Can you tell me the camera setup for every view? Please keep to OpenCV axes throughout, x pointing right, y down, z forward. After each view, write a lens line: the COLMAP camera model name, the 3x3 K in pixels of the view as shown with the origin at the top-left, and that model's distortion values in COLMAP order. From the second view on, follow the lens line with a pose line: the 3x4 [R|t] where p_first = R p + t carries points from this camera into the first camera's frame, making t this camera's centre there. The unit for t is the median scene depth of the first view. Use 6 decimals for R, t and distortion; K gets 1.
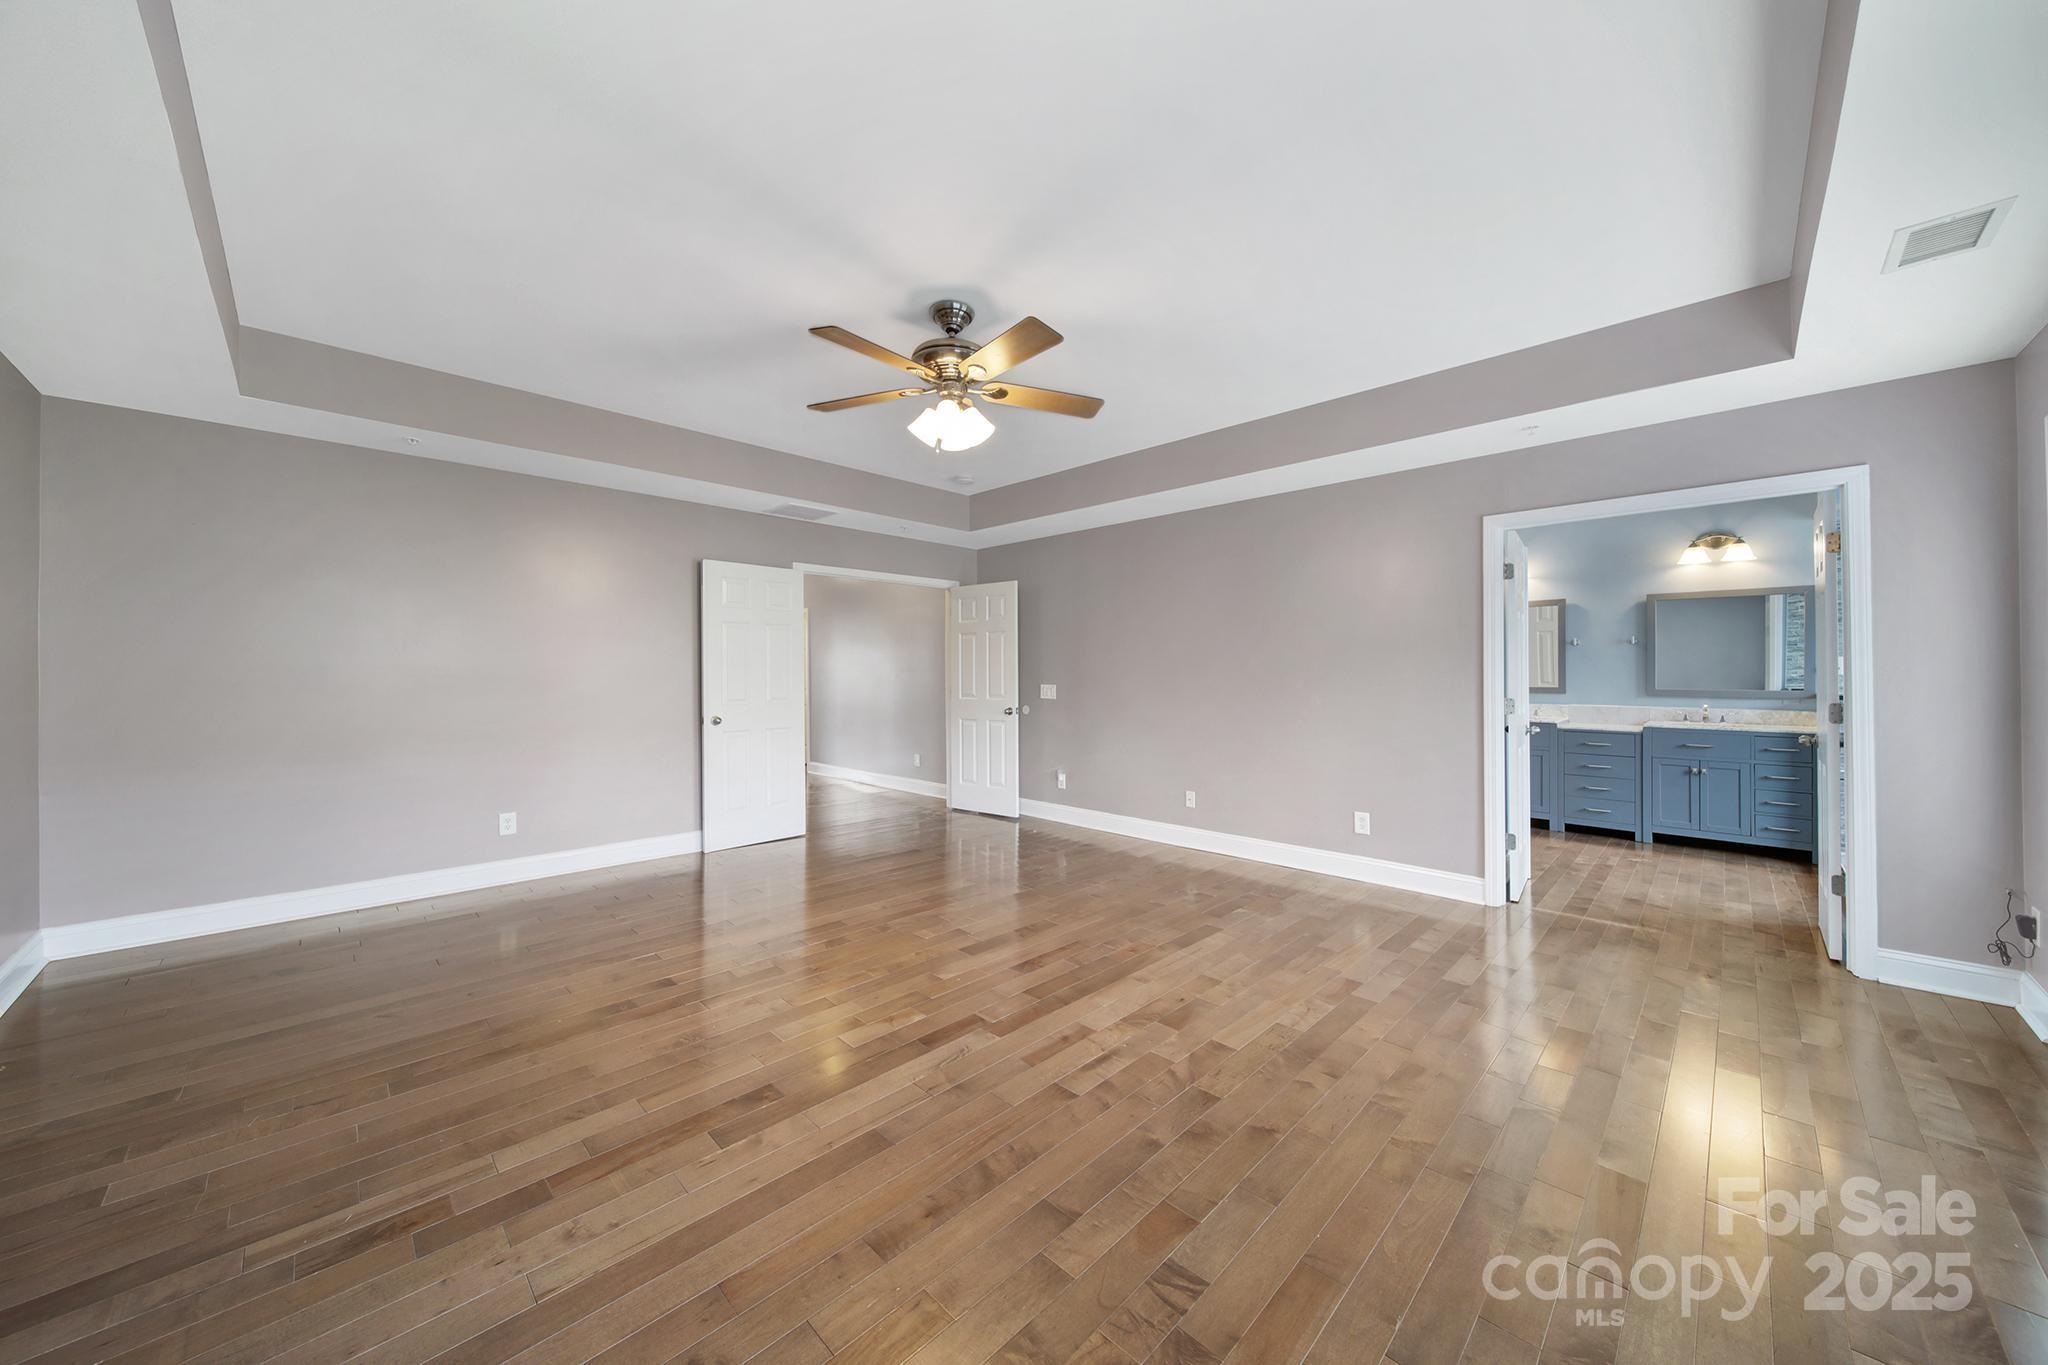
lens RADIAL K [[722.8, 0, 1023.0], [0, 722.8, 677.4], [0, 0, 1]] dist [-0.004109, -0.000964]
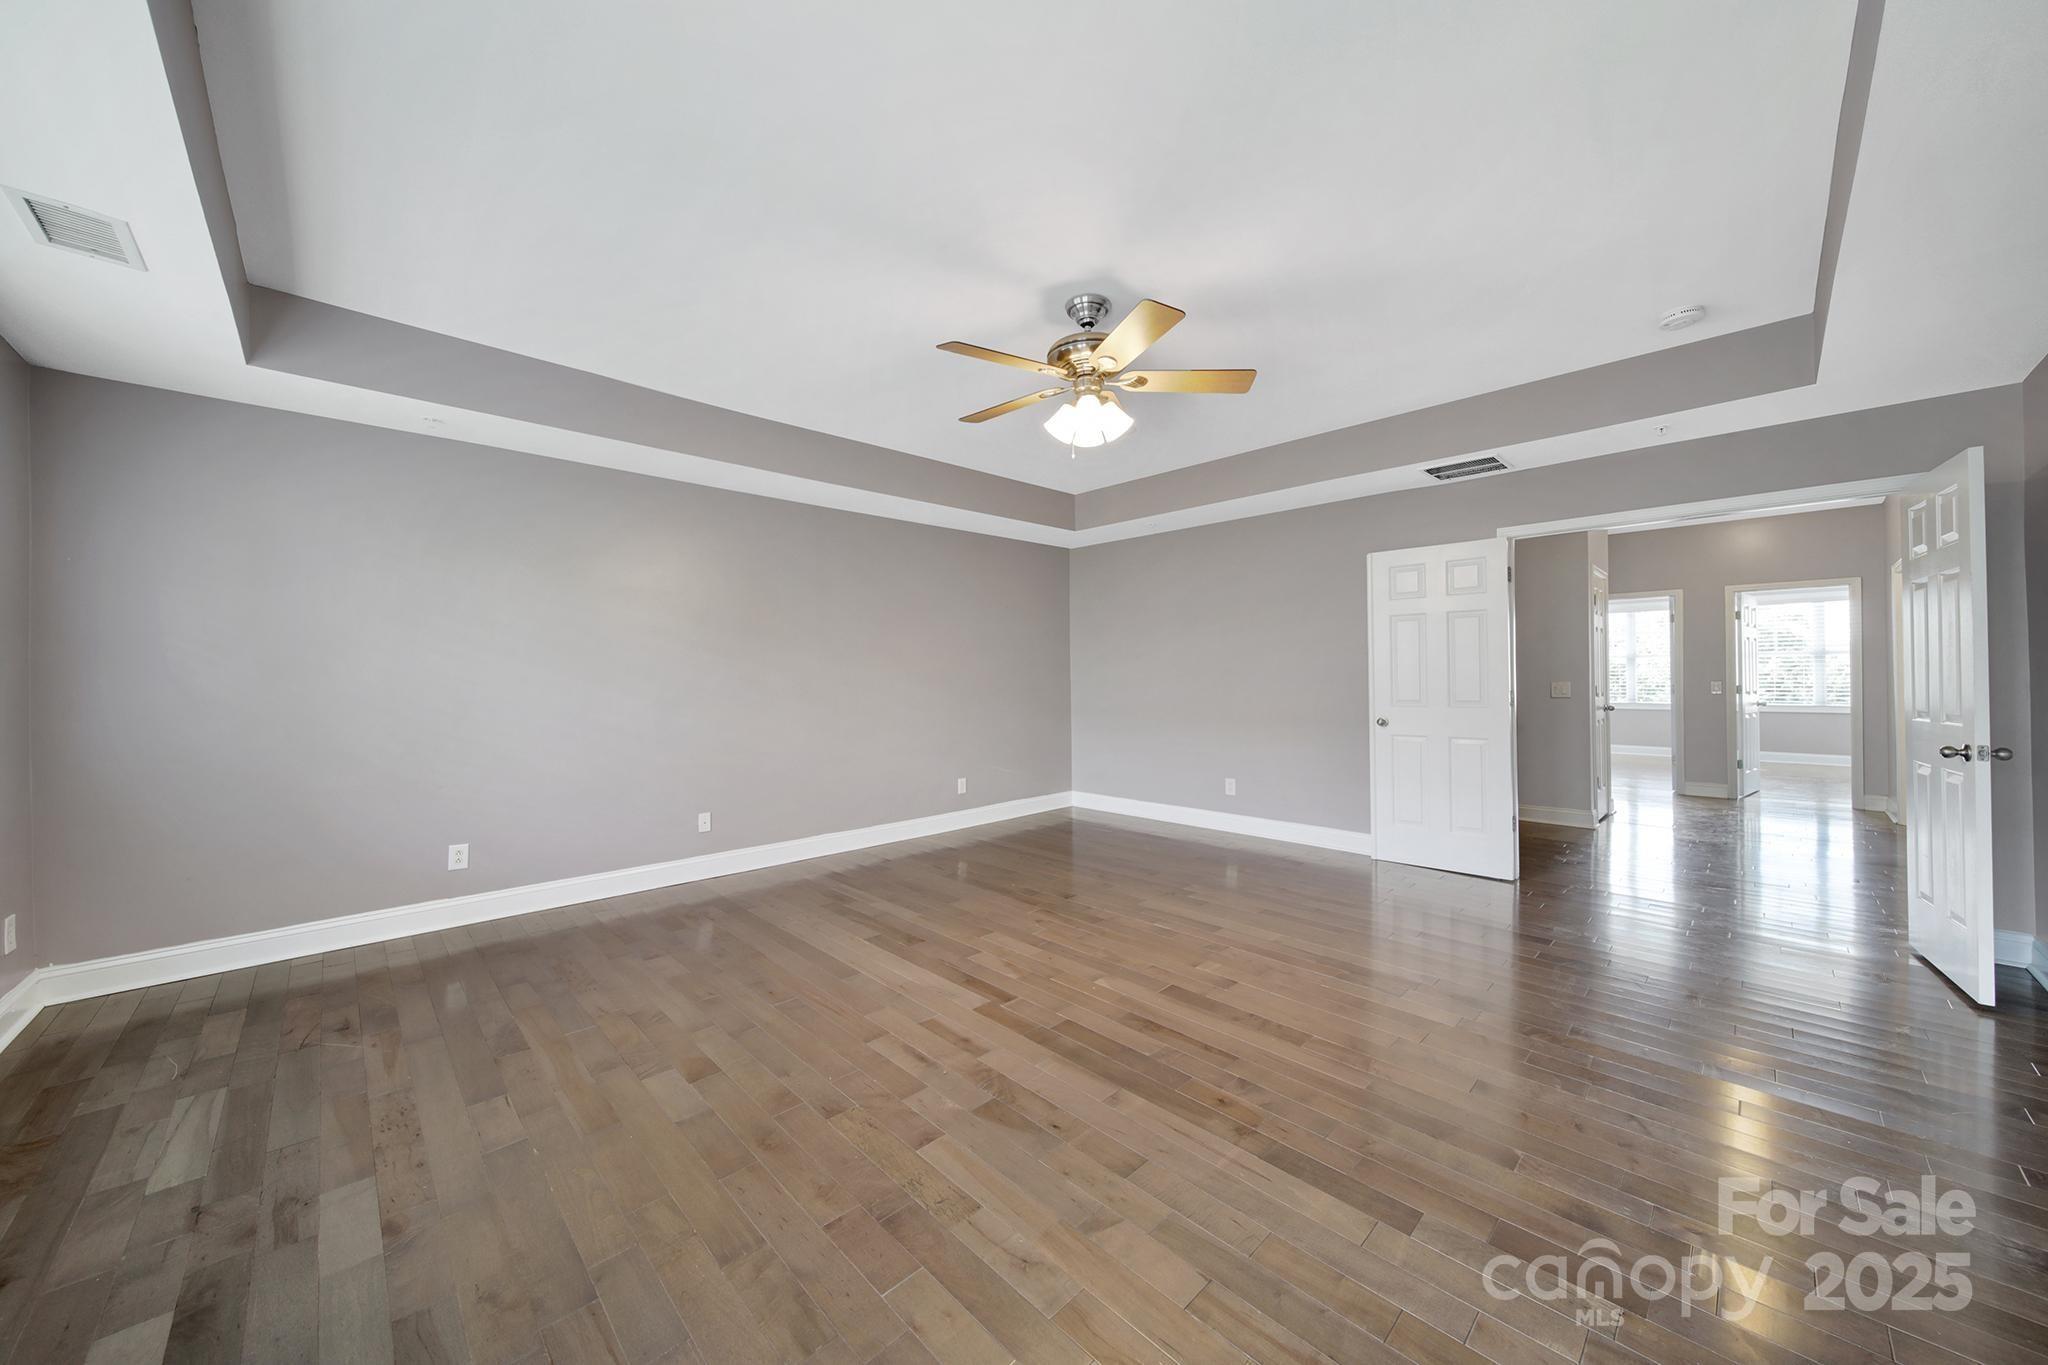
lens RADIAL K [[722.8, 0, 1019.3], [0, 722.8, 670.9], [0, 0, 1]] dist [-0.004109, -0.000964]
pose [[-0.028053, -0.007148, -0.999581, 0.969295], [0.001861, 0.999972, -0.007203, -0.000462], [0.999605, -0.002062, -0.028039, 1.016512]]
